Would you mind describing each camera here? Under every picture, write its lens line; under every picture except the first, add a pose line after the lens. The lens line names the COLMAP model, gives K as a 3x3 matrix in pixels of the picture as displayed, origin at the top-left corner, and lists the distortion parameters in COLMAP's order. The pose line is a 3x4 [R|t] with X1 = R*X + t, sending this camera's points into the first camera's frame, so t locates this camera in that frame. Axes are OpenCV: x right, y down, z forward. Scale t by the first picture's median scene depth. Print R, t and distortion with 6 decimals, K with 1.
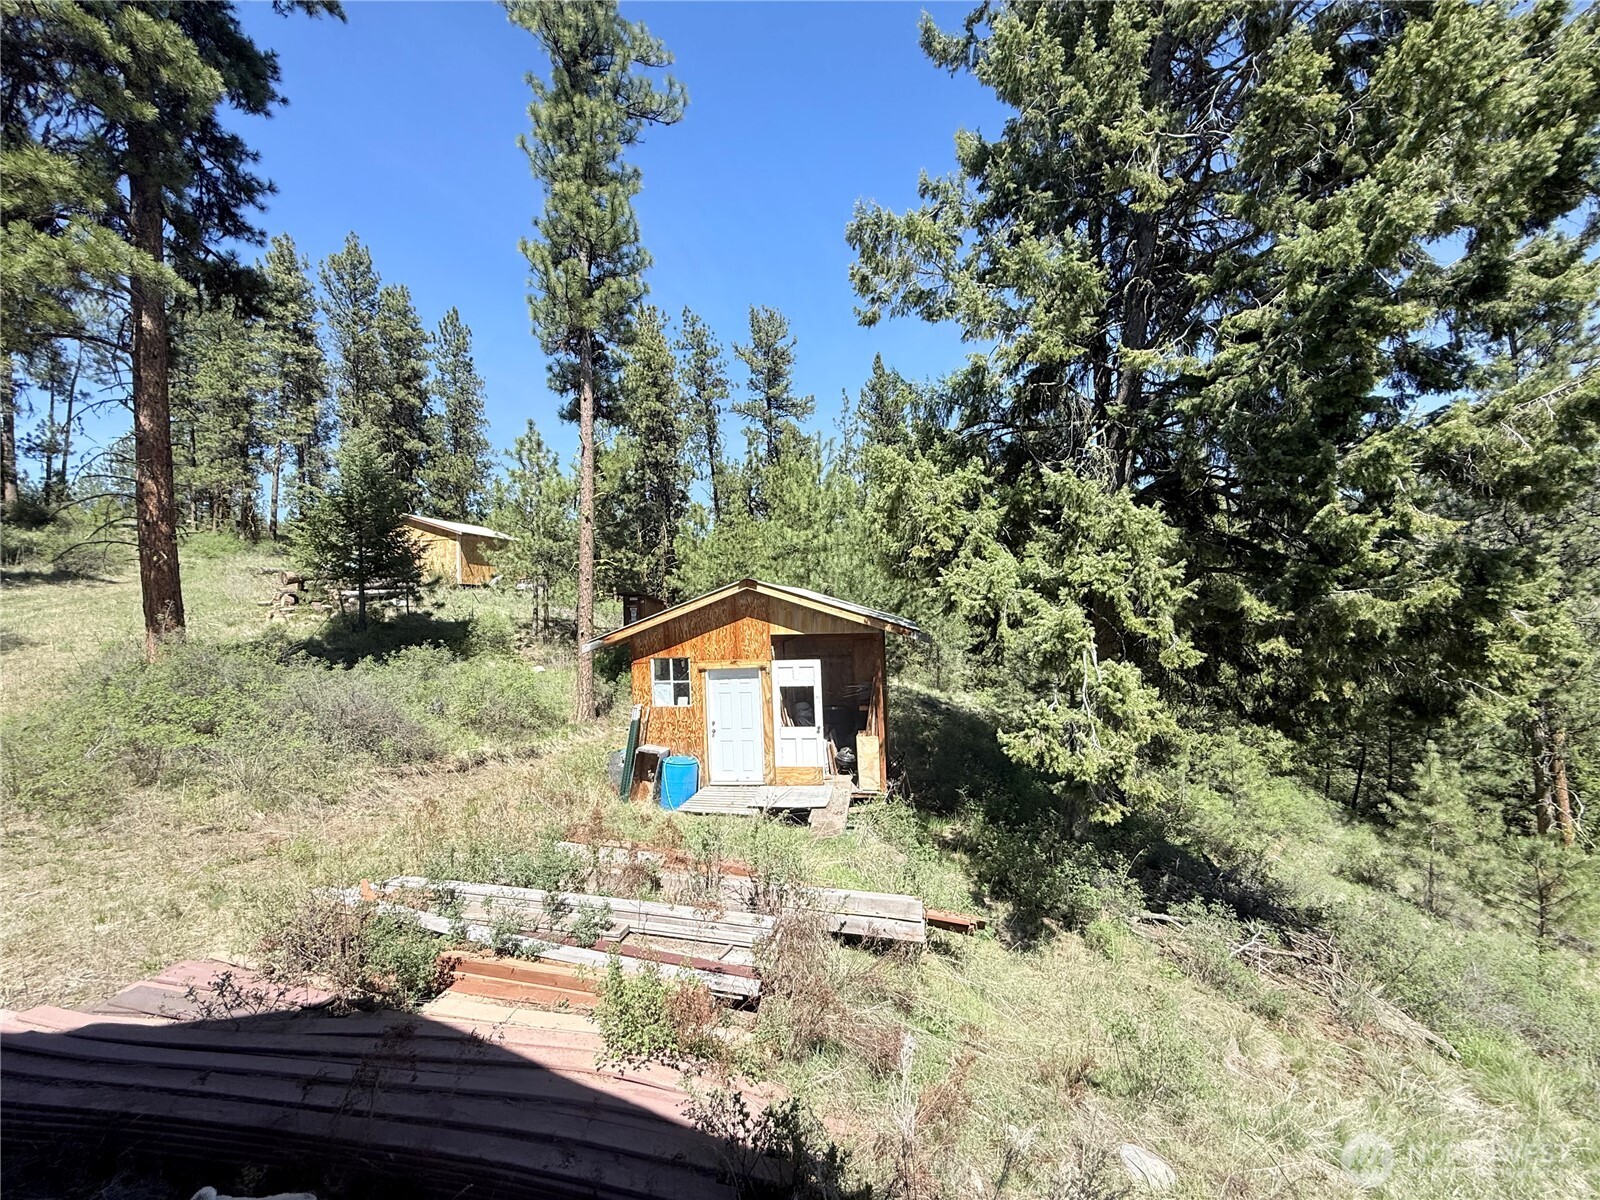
lens RADIAL K [[633.6, 0, 796.7], [0, 633.6, 599.6], [0, 0, 1]] dist [-0.003705, 0.000556]
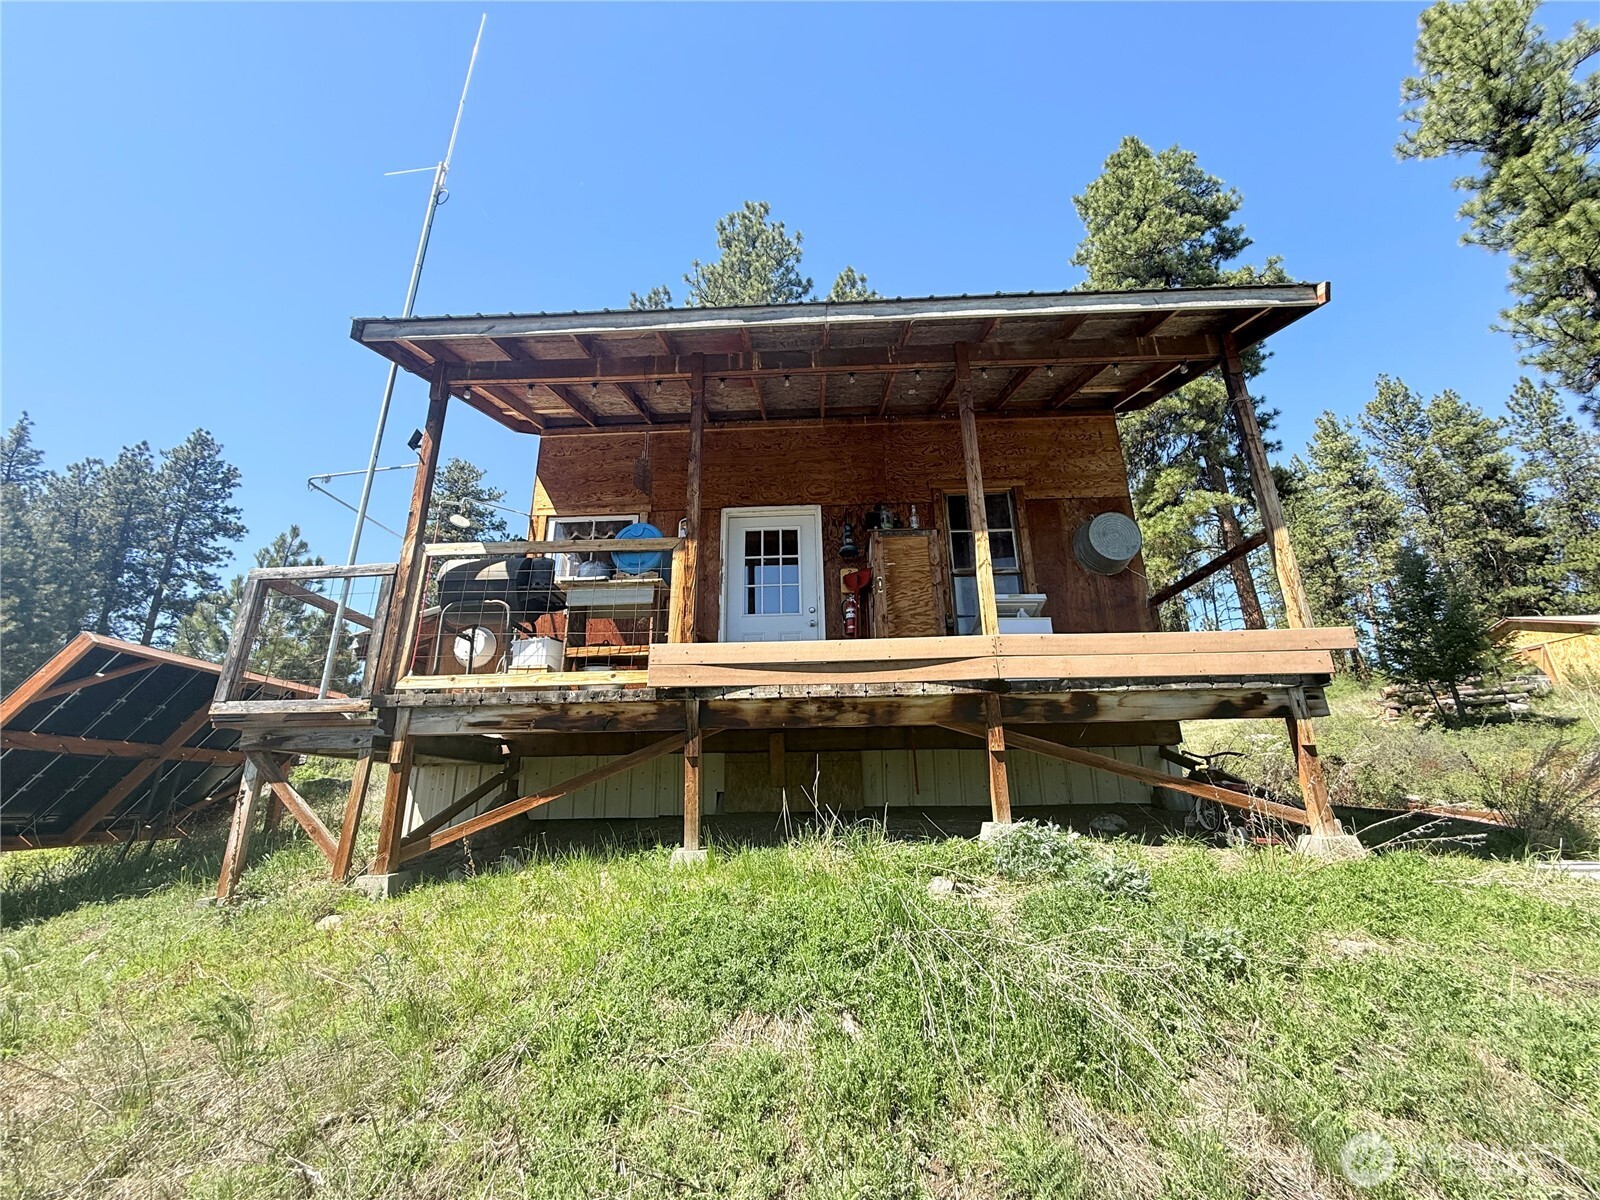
lens RADIAL K [[633.6, 0, 793.0], [0, 633.6, 596.3], [0, 0, 1]] dist [-0.003705, 0.000556]
pose [[0.103914, -0.277486, -0.955093, 0.306852], [0.022563, 0.960703, -0.276661, 0.132247], [0.994330, 0.007199, 0.106091, -0.250462]]
